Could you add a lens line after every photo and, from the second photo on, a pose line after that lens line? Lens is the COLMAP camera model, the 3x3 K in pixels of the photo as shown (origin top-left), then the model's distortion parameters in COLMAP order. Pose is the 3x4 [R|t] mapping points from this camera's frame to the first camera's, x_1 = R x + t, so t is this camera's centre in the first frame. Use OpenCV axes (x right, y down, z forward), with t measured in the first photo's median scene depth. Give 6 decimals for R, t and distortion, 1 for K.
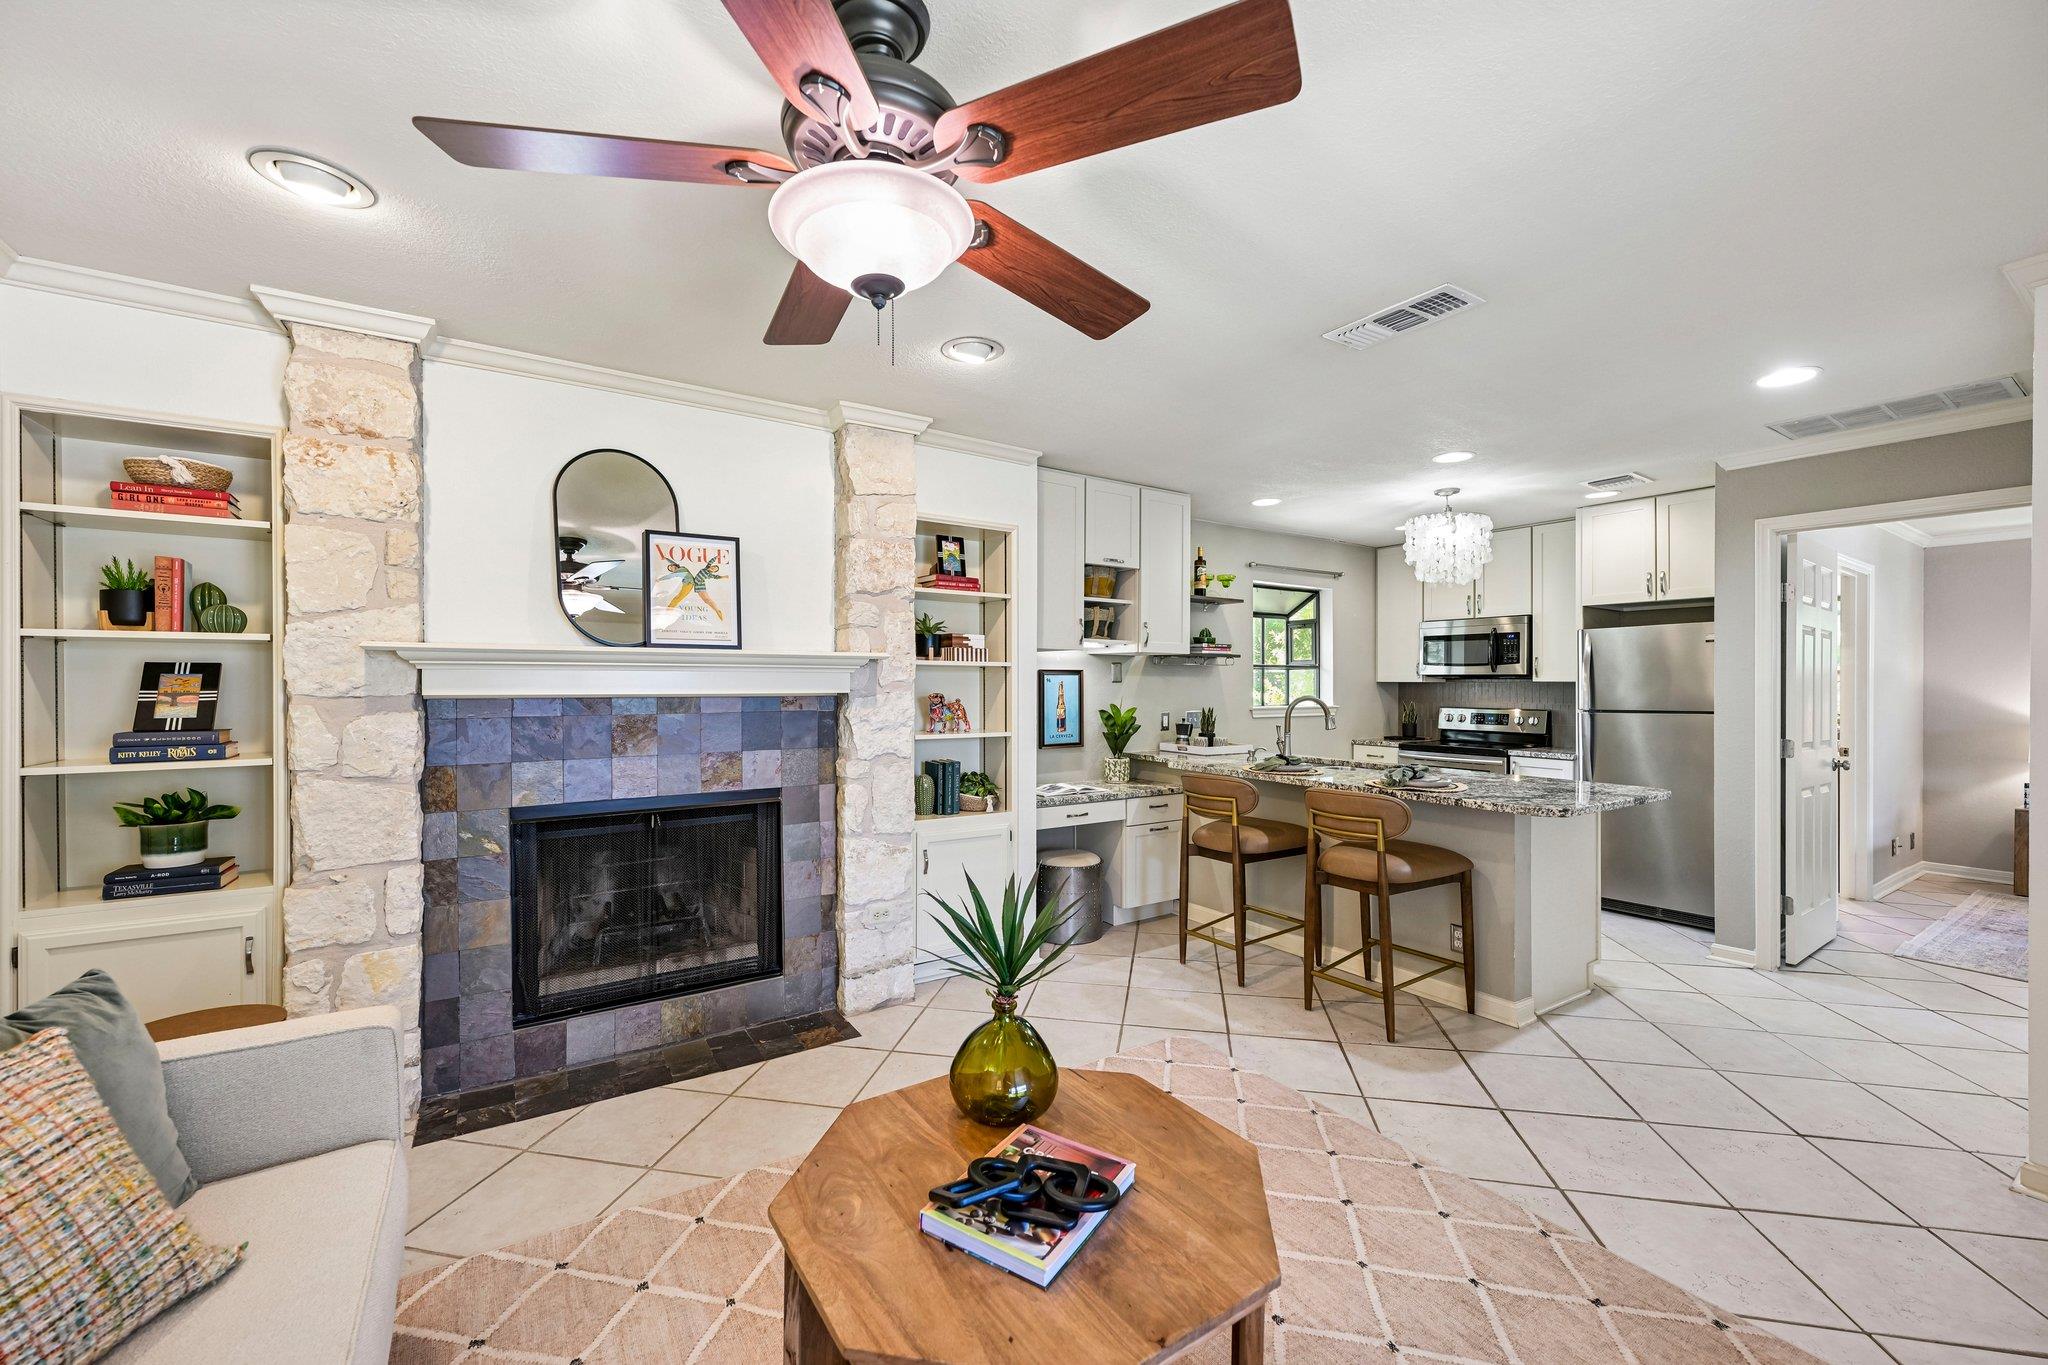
lens RADIAL K [[820.4, 0, 1018.4], [0, 820.4, 683.3], [0, 0, 1]] dist [-0.005745, 0.001981]
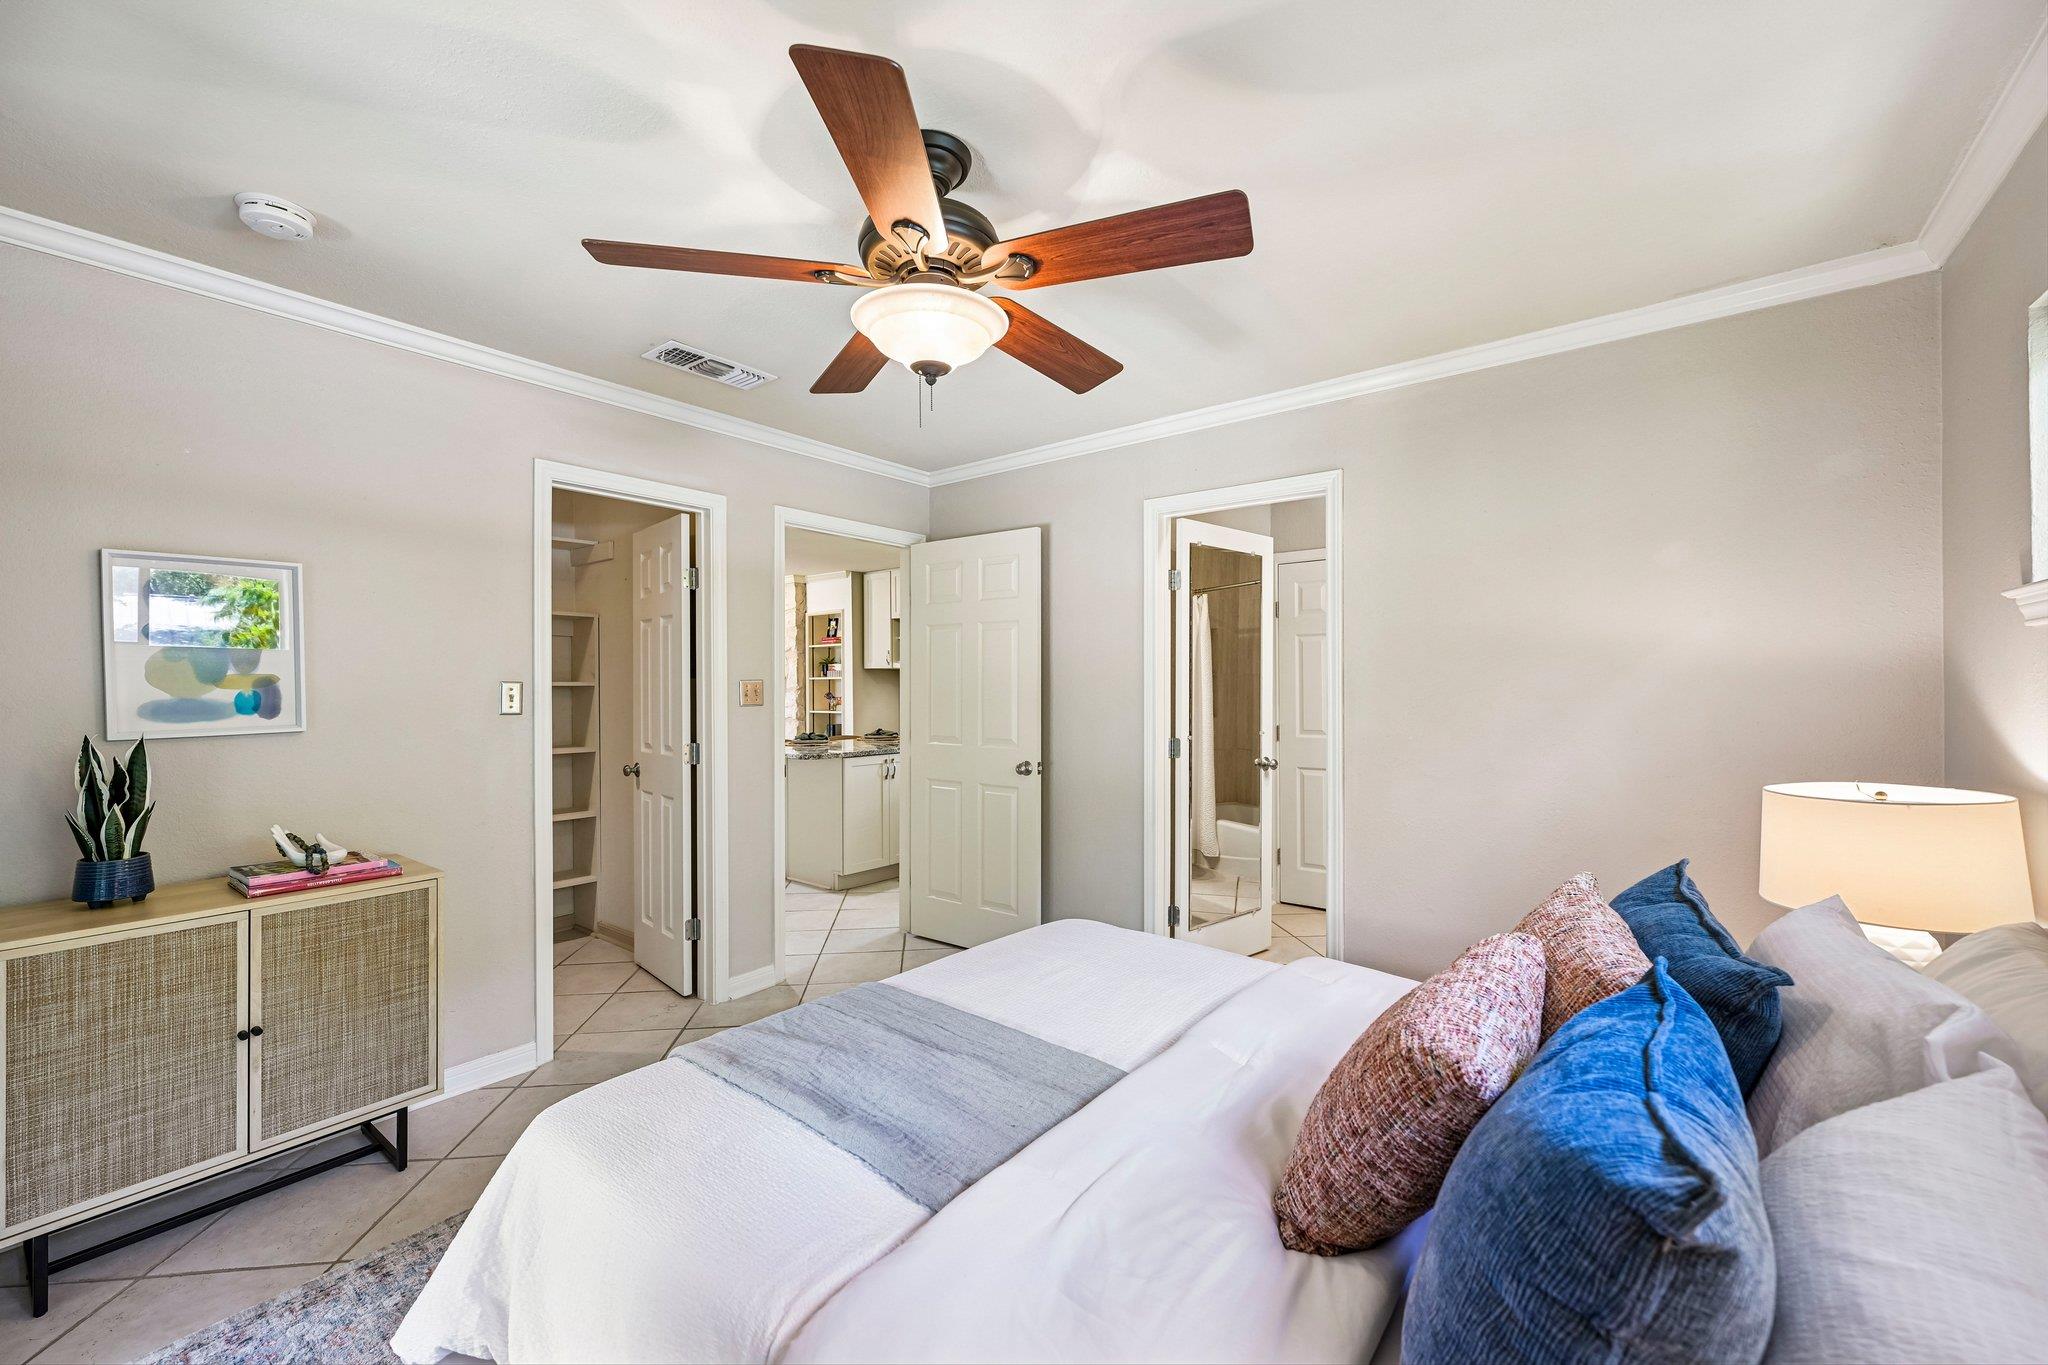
lens RADIAL K [[820.4, 0, 1031.8], [0, 820.4, 682.1], [0, 0, 1]] dist [-0.005745, 0.001981]
pose [[0.322041, -0.014975, -0.946607, 2.059842], [0.009427, 0.999876, -0.012611, 0.017178], [0.946679, -0.004863, 0.322142, 0.784242]]
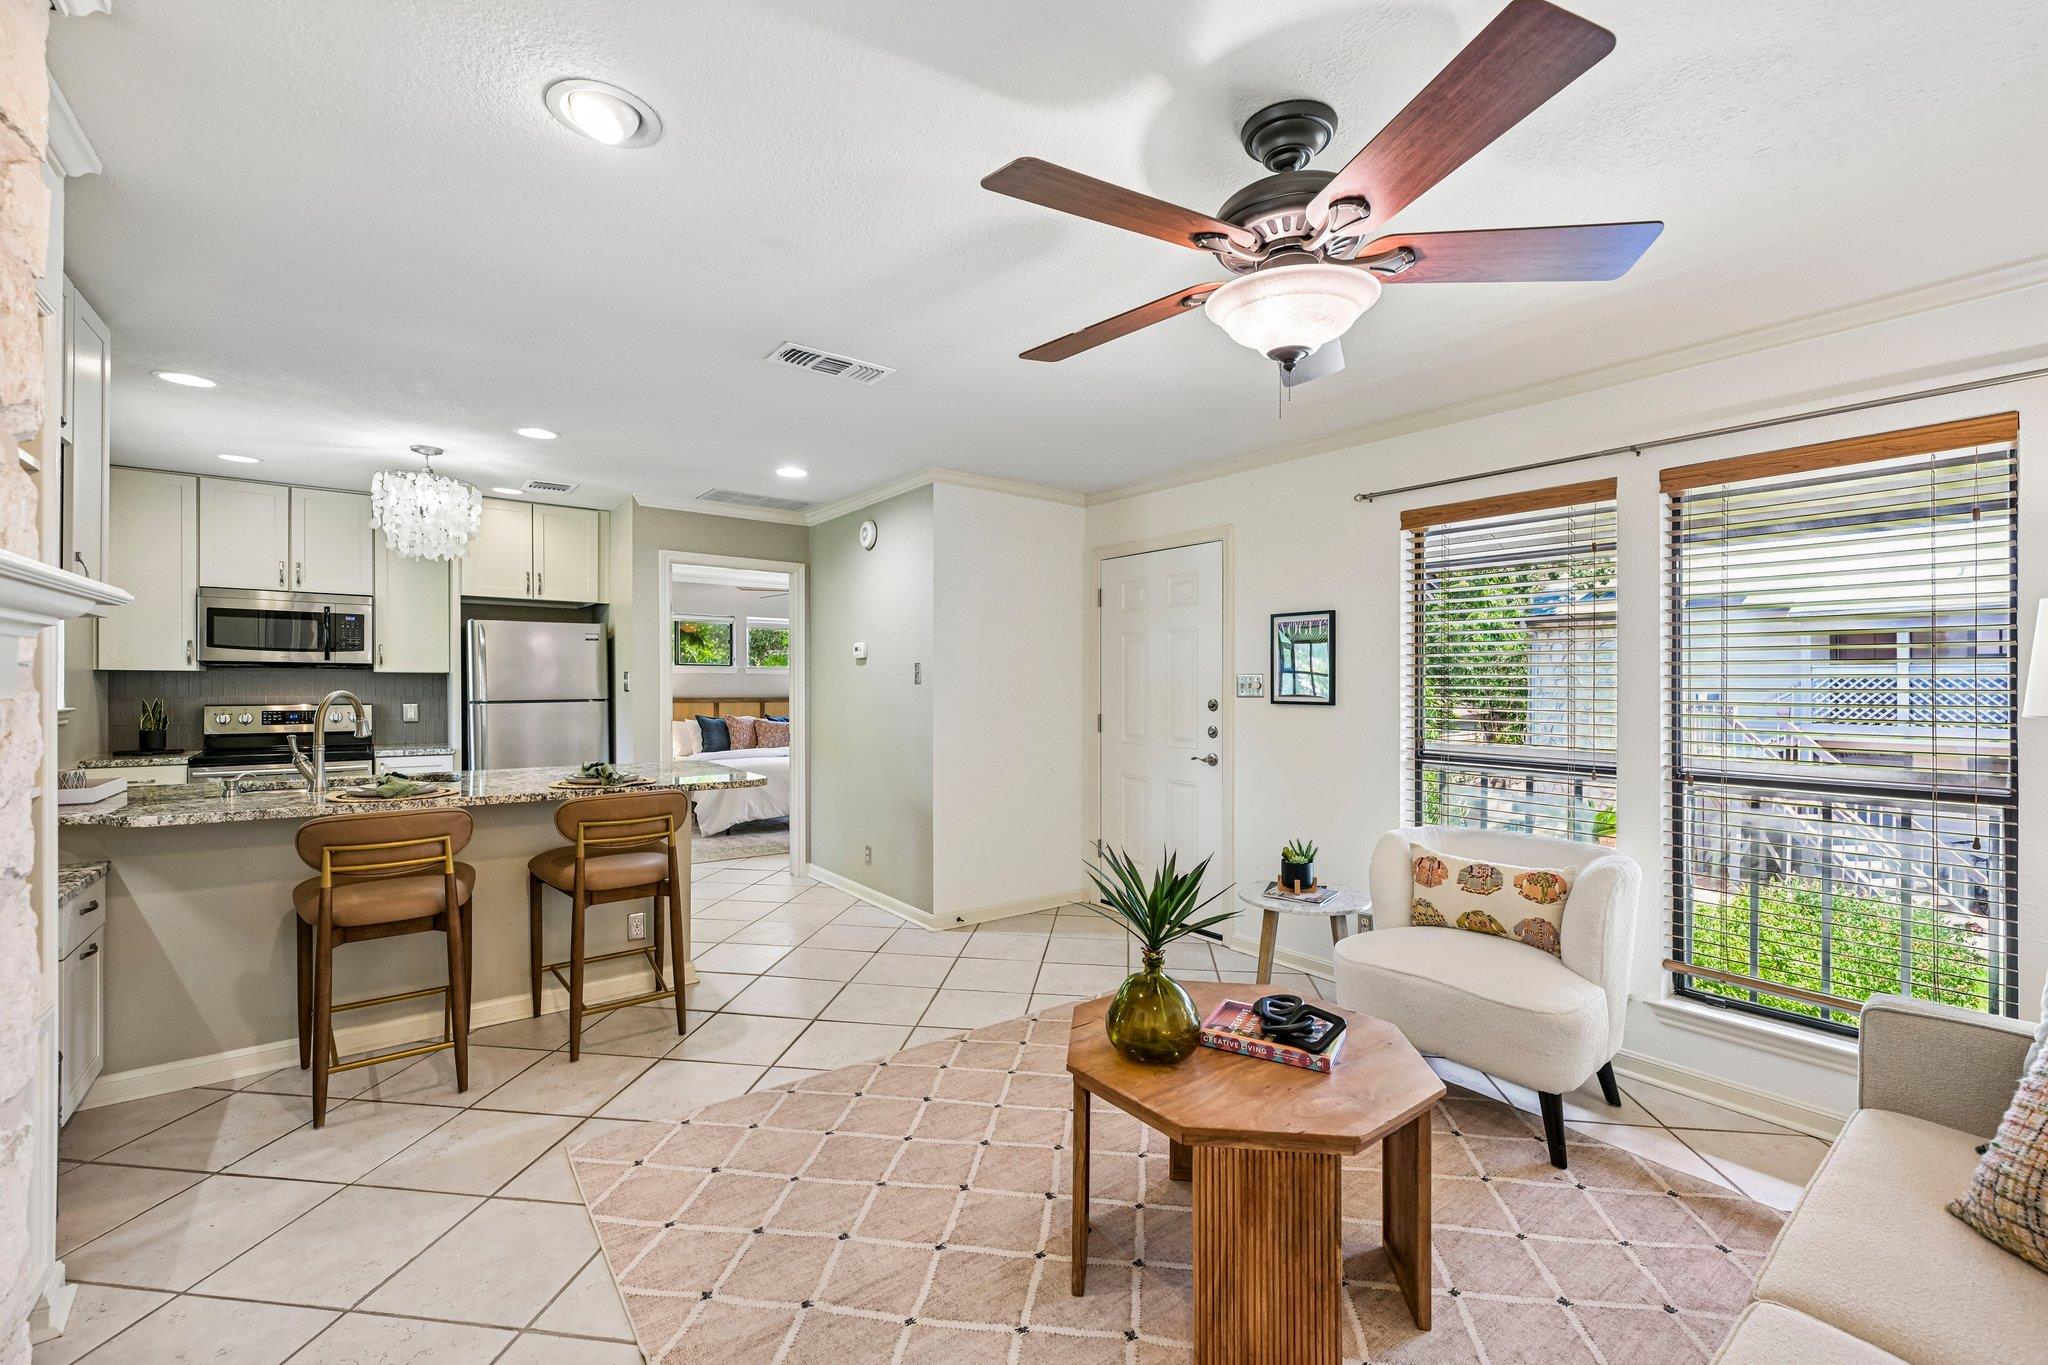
lens RADIAL K [[840.8, 0, 1014.7], [0, 840.8, 687.2], [0, 0, 1]] dist [0.004139, -0.001326]
pose [[-0.066713, -0.010688, 0.997715, -0.471582], [-0.007403, 0.999920, 0.010216, -0.000345], [-0.997745, -0.006704, -0.066787, 0.522971]]
